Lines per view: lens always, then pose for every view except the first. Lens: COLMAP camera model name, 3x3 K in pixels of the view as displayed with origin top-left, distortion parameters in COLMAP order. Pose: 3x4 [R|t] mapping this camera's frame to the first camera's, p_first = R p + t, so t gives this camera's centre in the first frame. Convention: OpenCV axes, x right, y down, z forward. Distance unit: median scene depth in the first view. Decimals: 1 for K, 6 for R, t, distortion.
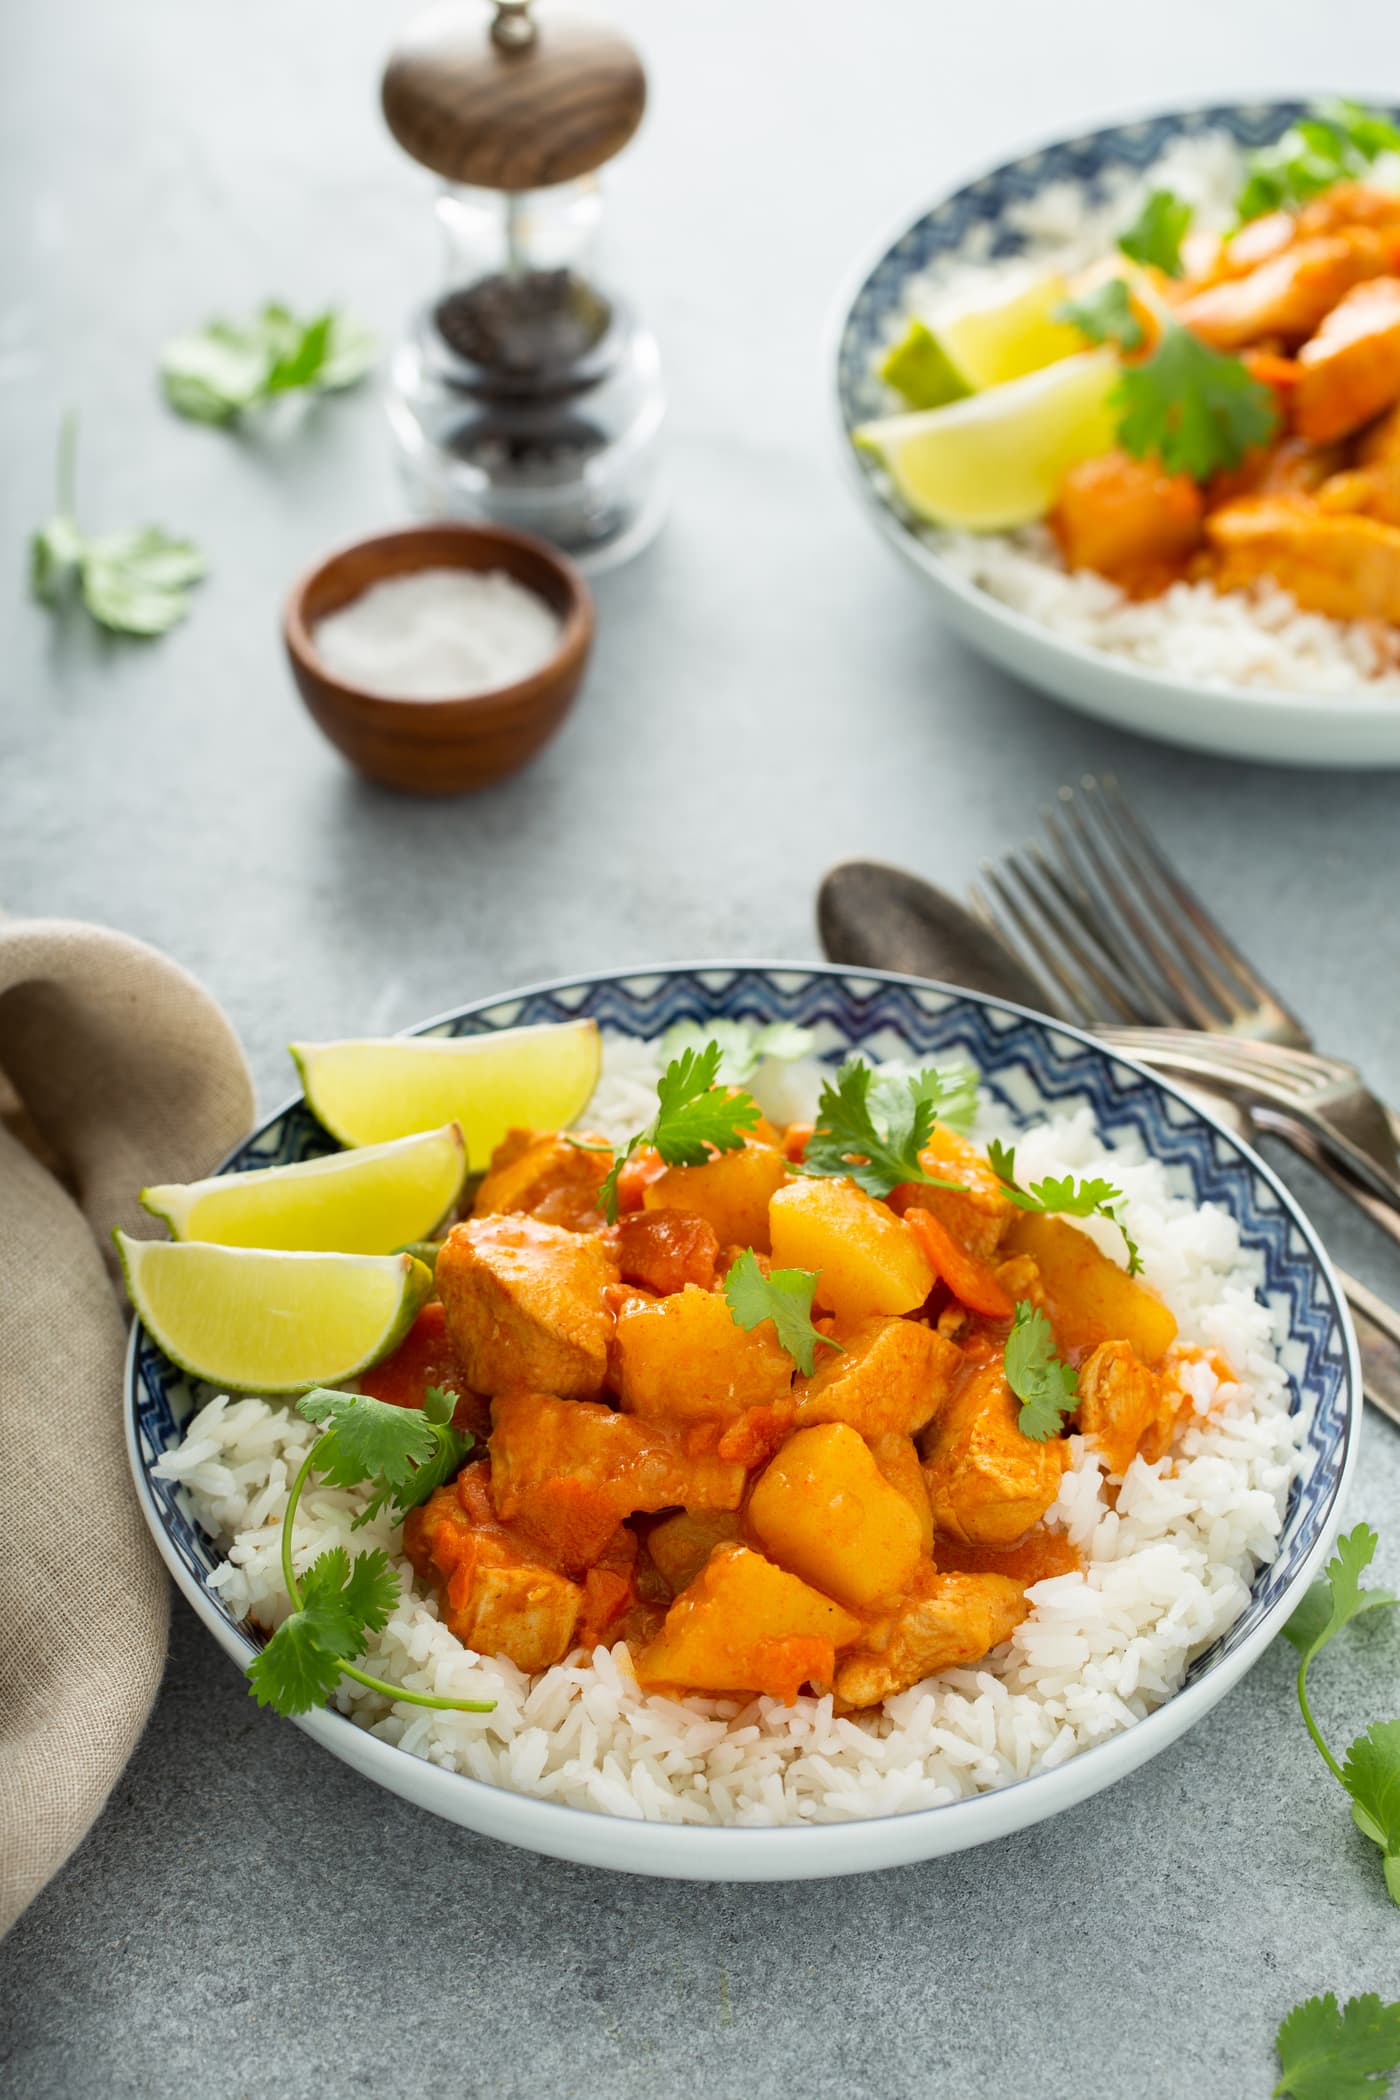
lens RADIAL K [[6488.0, 0, 700.0], [0, 6488.0, 1050.0], [0, 0, 1]] dist [-0.099406, 2.788837]
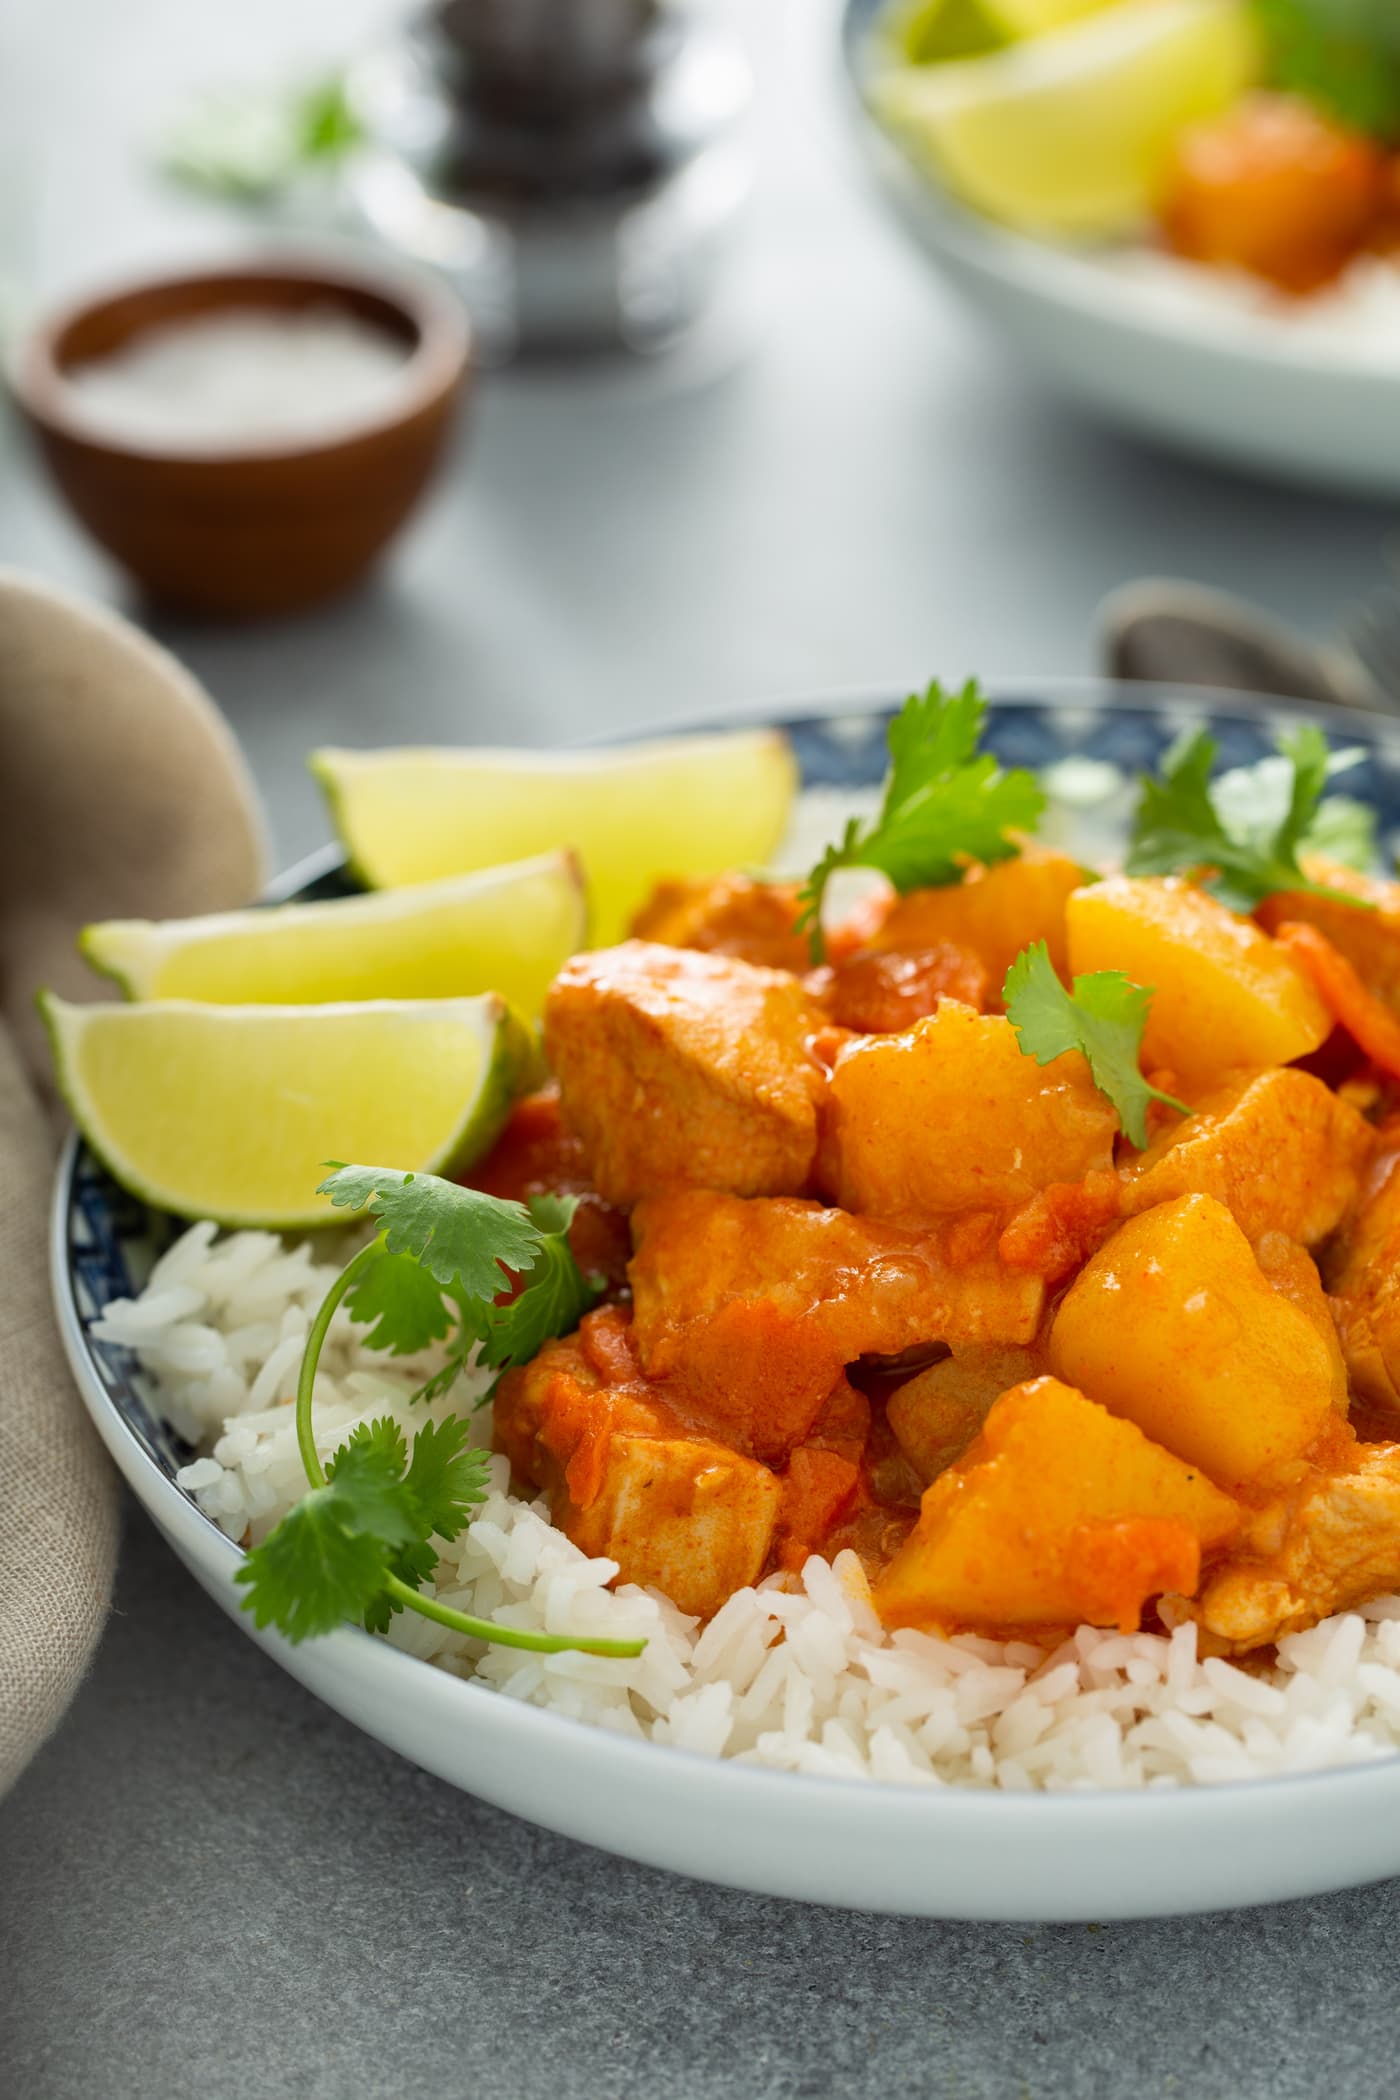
lens RADIAL K [[6762.6, 0, 700.0], [0, 6762.6, 1050.0], [0, 0, 1]] dist [-0.113009, 2.695106]
pose [[0.999740, -0.014698, -0.017425, -0.014292], [0.011849, 0.988062, -0.153598, 0.142327], [0.019475, 0.153351, 0.987980, 0.357696]]
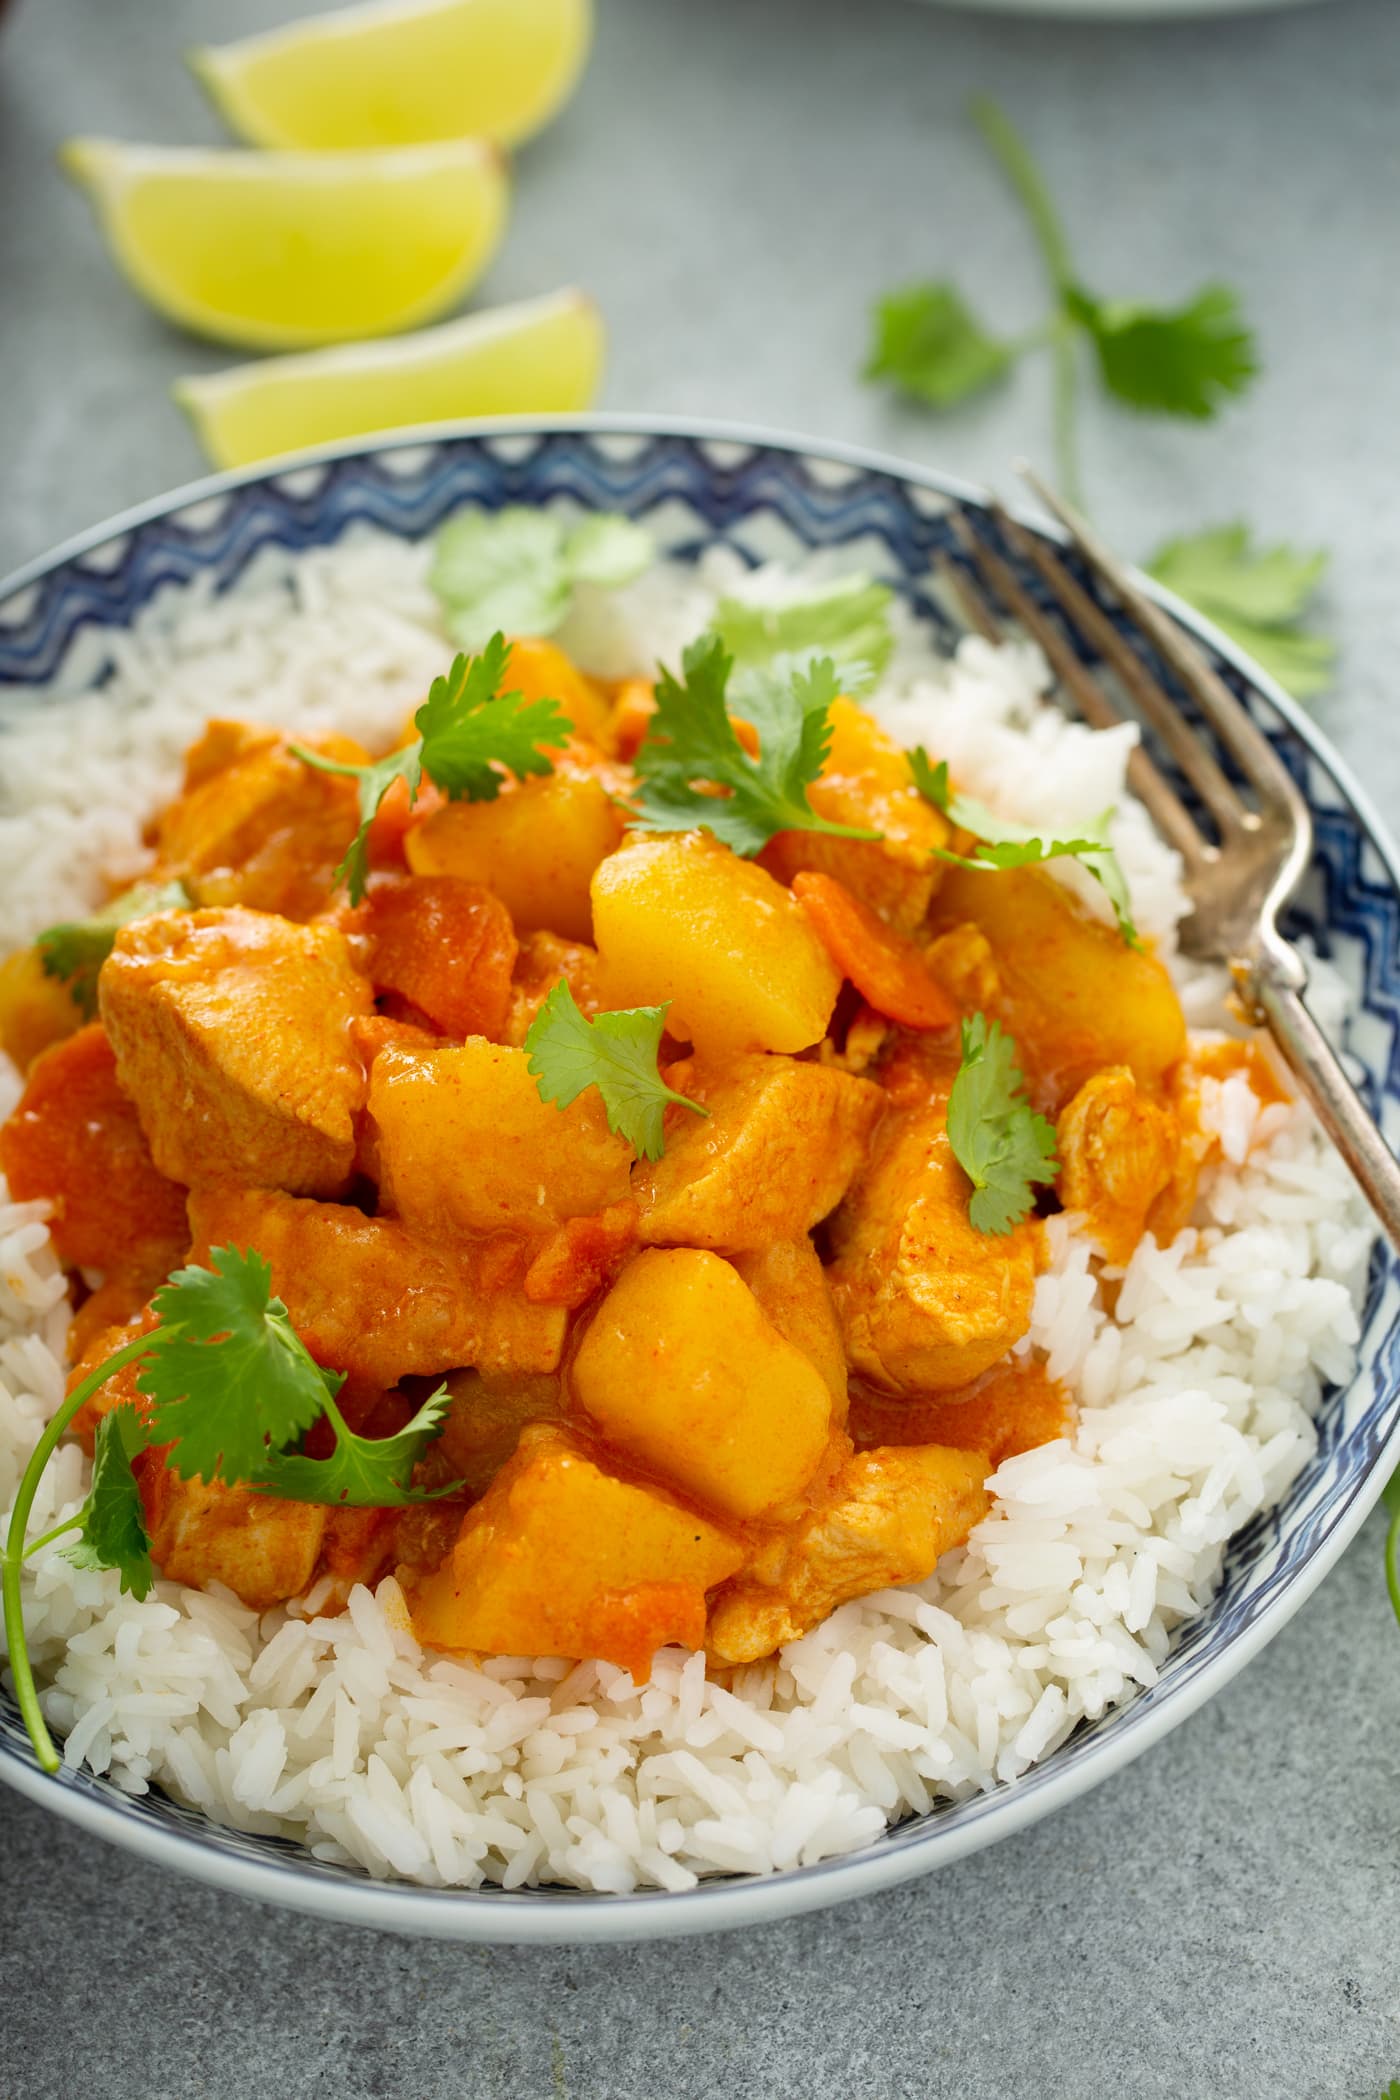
lens RADIAL K [[6762.6, 0, 700.0], [0, 6762.6, 1050.0], [0, 0, 1]] dist [-0.113009, 2.695106]
pose [[0.999484, -0.031113, 0.007955, 0.016224], [0.028643, 0.975684, 0.217302, -0.114061], [-0.014523, -0.216962, 0.976072, 0.323074]]
